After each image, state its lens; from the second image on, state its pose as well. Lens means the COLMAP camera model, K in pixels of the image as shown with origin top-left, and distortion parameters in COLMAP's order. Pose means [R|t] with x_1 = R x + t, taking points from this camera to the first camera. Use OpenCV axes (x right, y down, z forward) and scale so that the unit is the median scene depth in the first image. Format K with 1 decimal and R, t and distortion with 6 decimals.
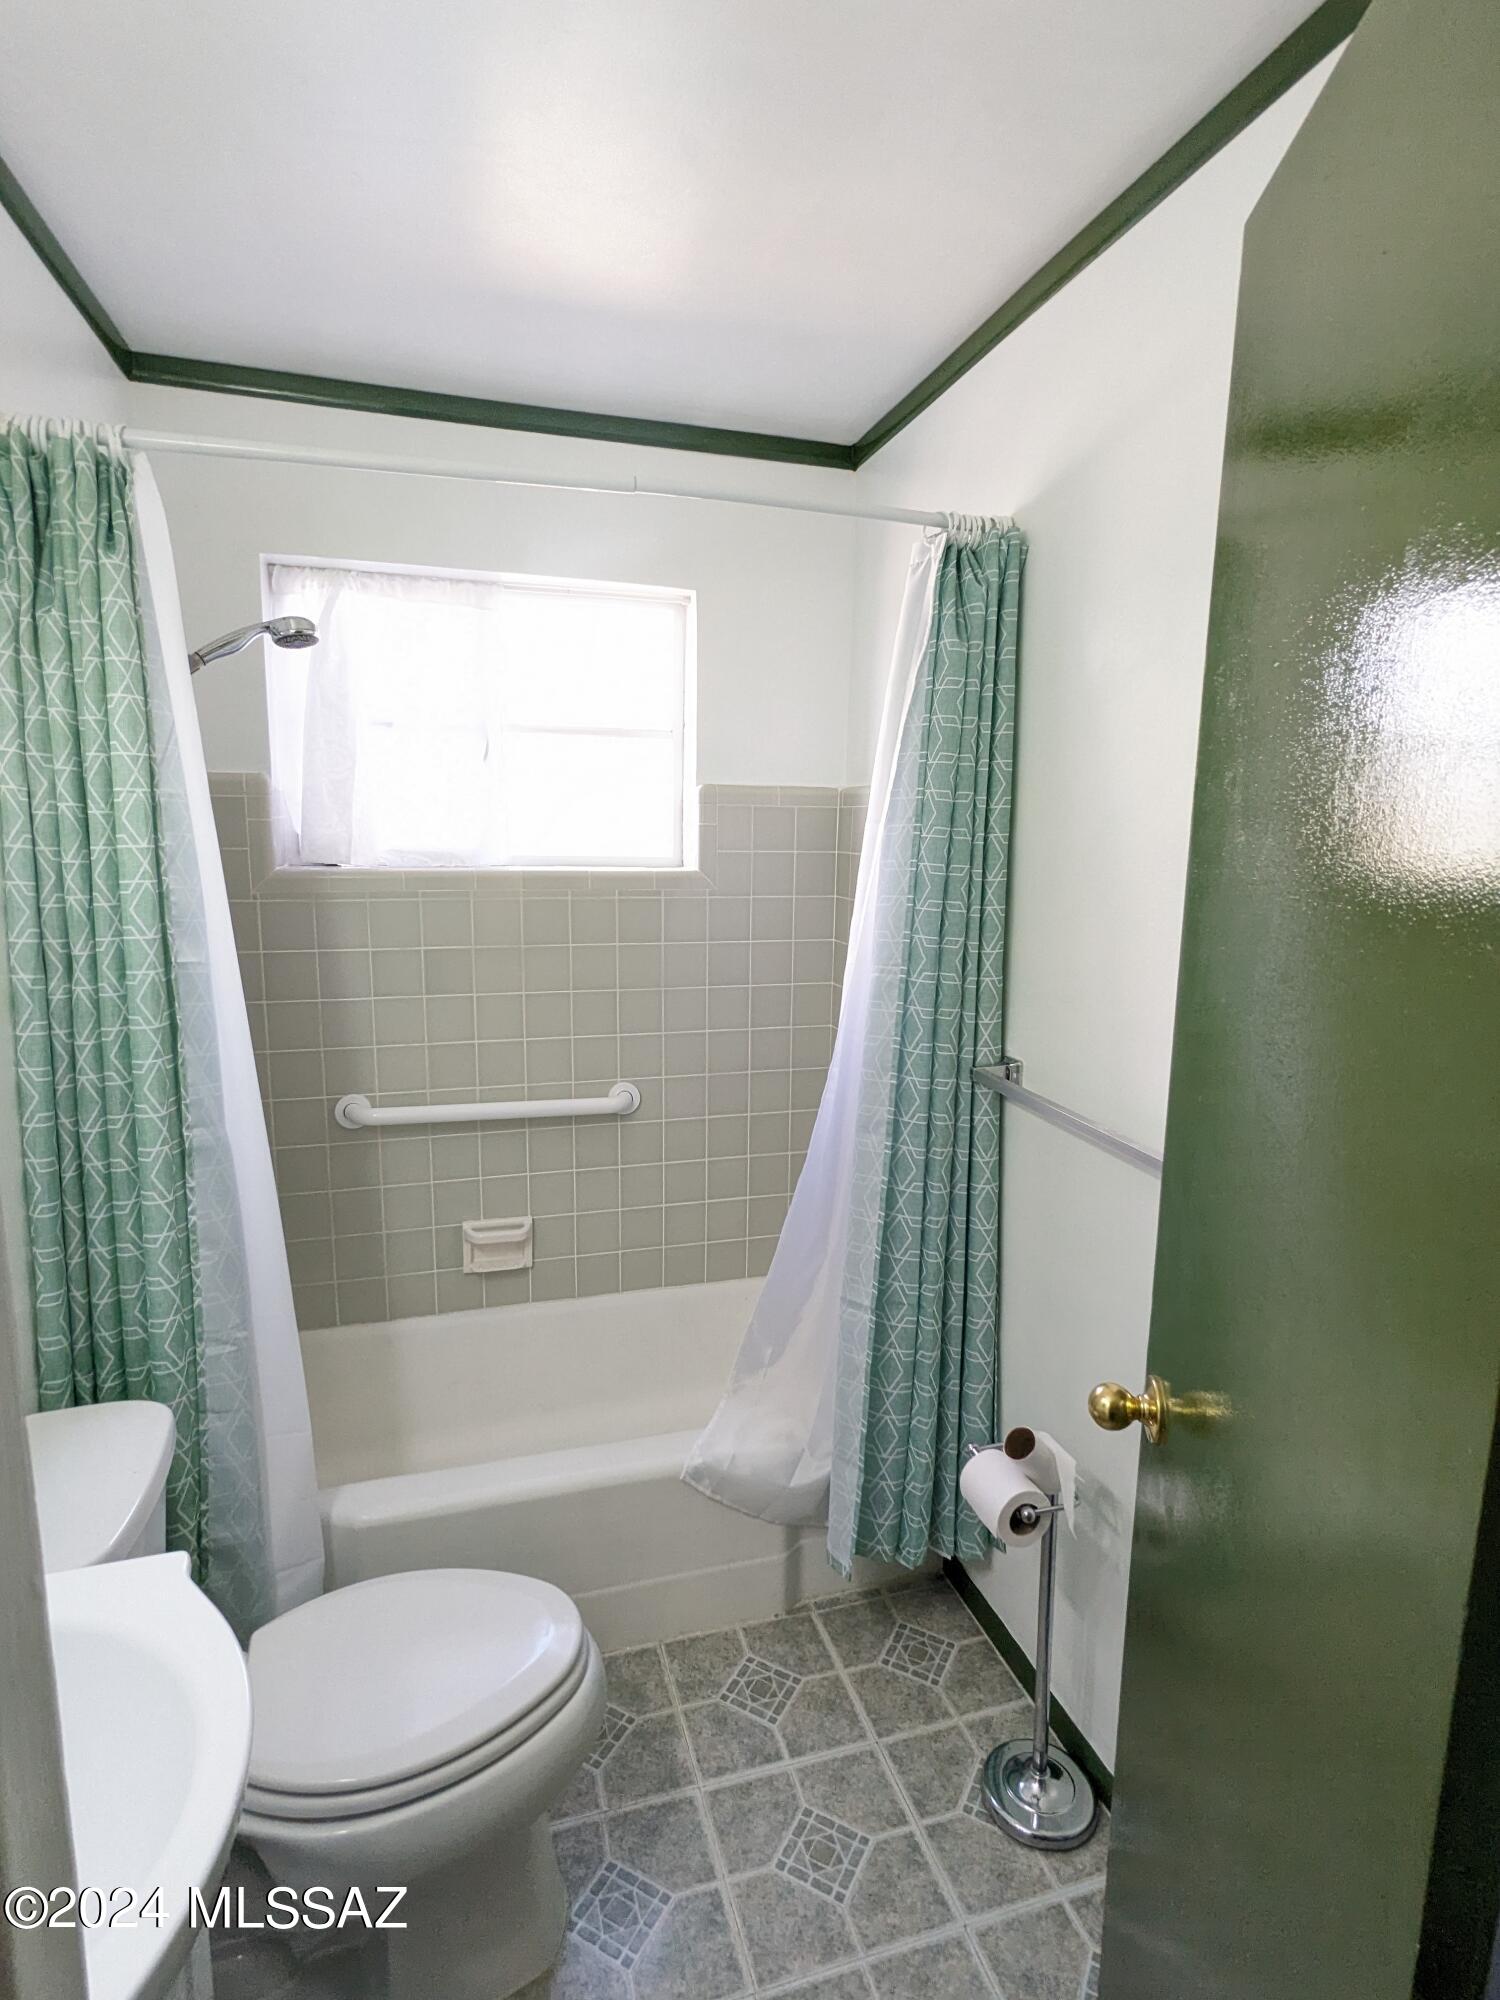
lens RADIAL K [[1017.2, 0, 749.5], [0, 1017.2, 997.2], [0, 0, 1]] dist [-0.009668, 0.001956]
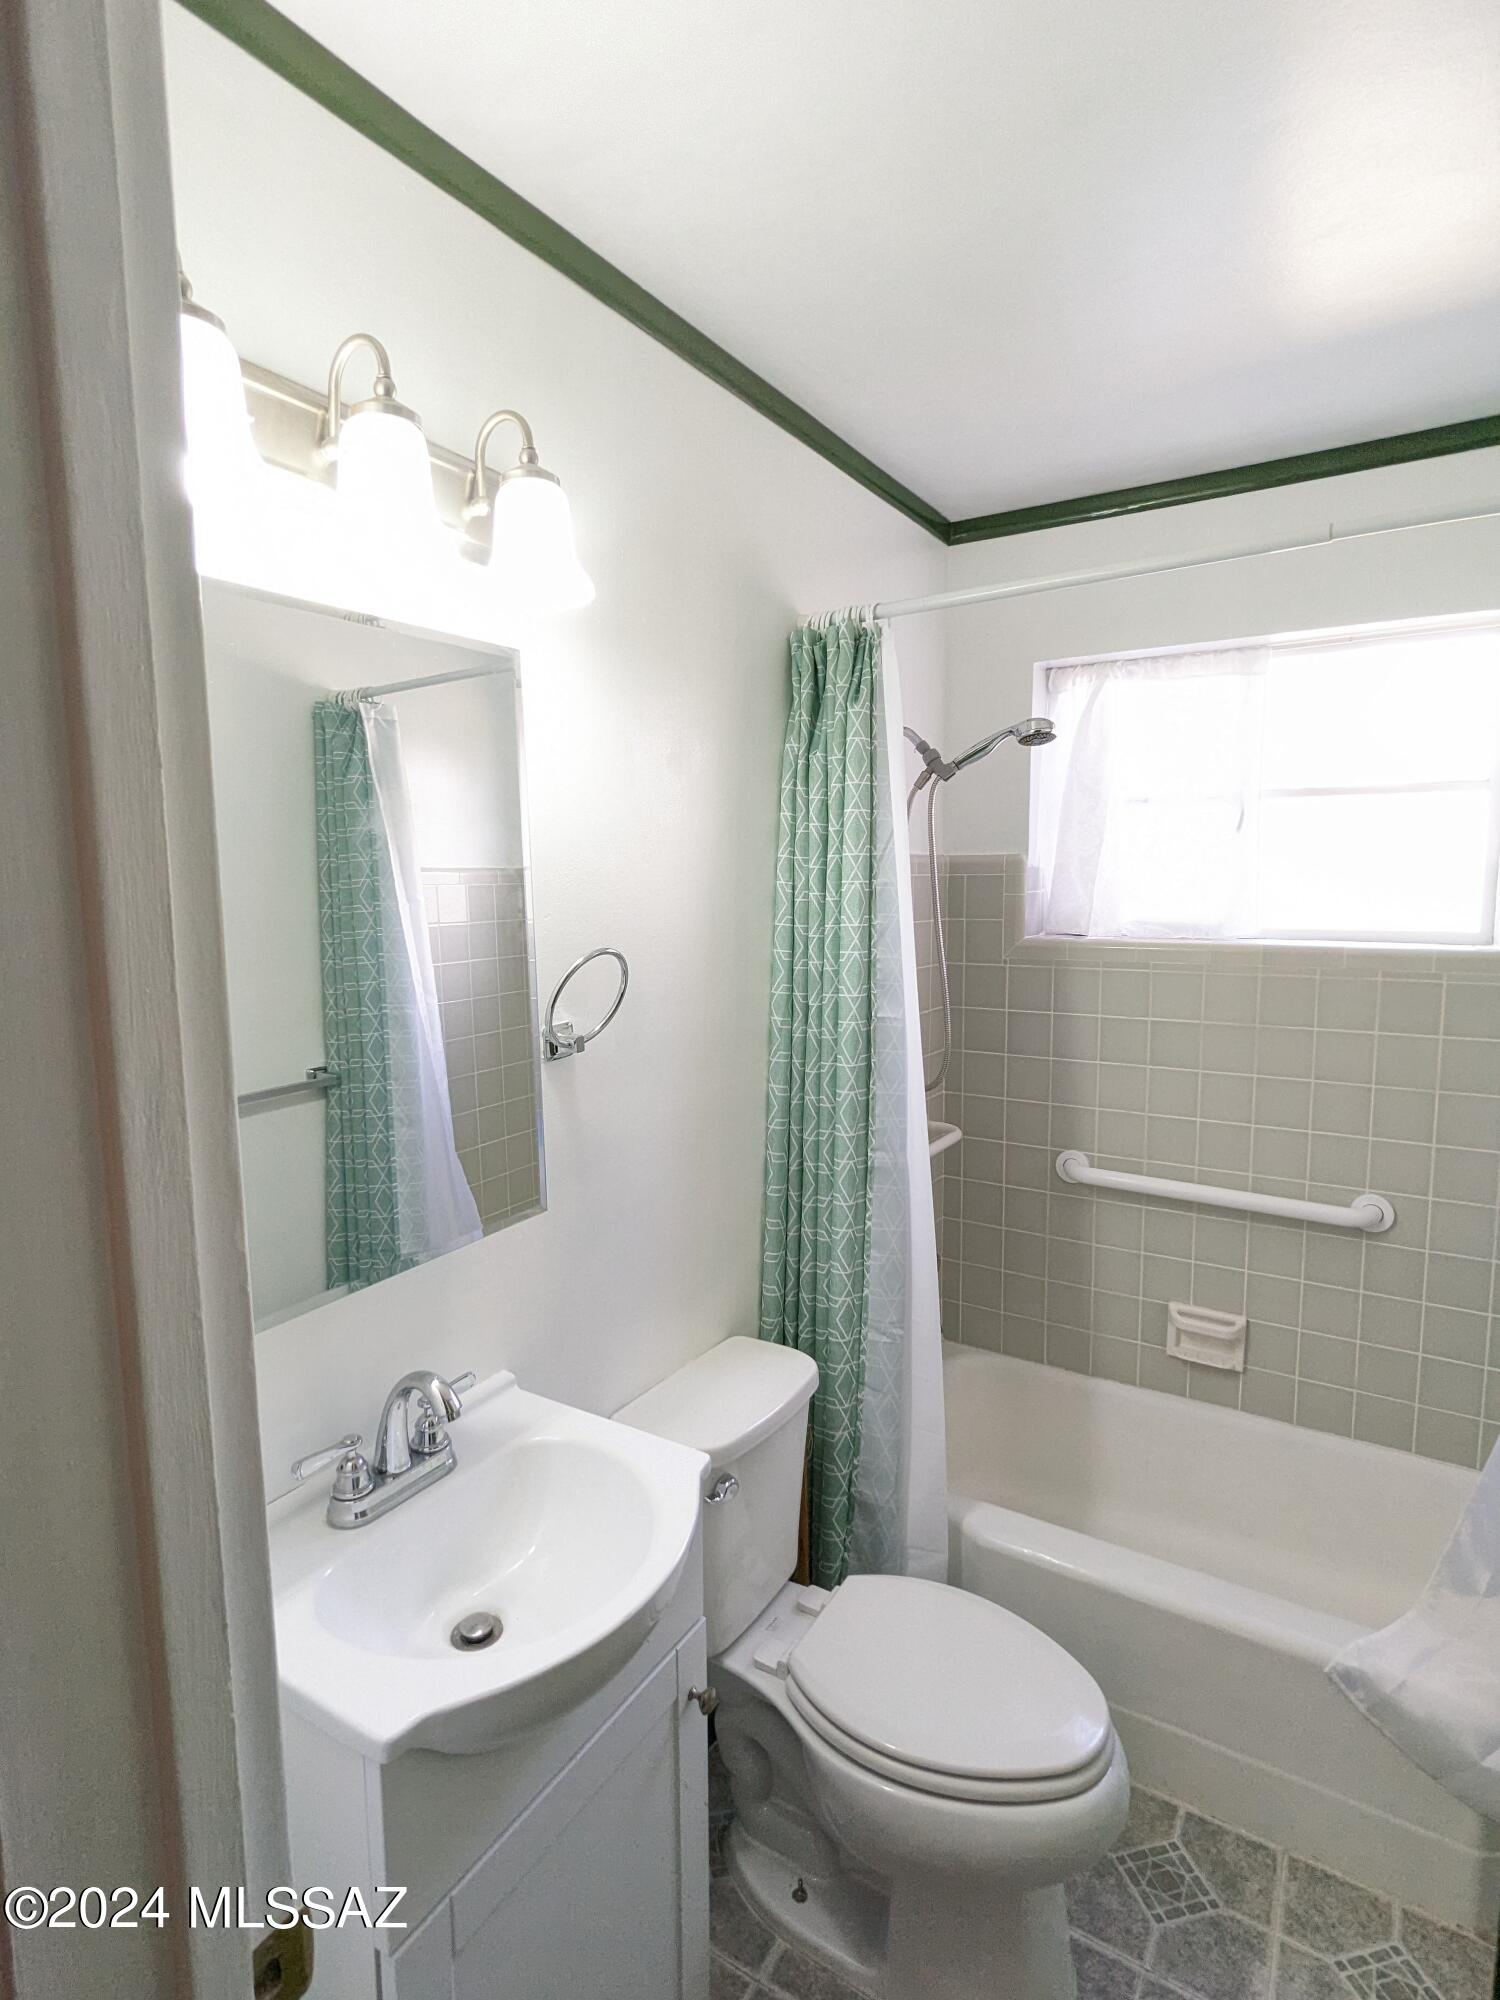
lens RADIAL K [[1017.2, 0, 747.6], [0, 1017.2, 995.7], [0, 0, 1]] dist [-0.009668, 0.001956]
pose [[0.654200, 0.067569, -0.753298, 0.267649], [-0.107121, 0.994239, -0.003848, -0.037297], [0.748698, 0.083211, 0.657668, 0.052298]]
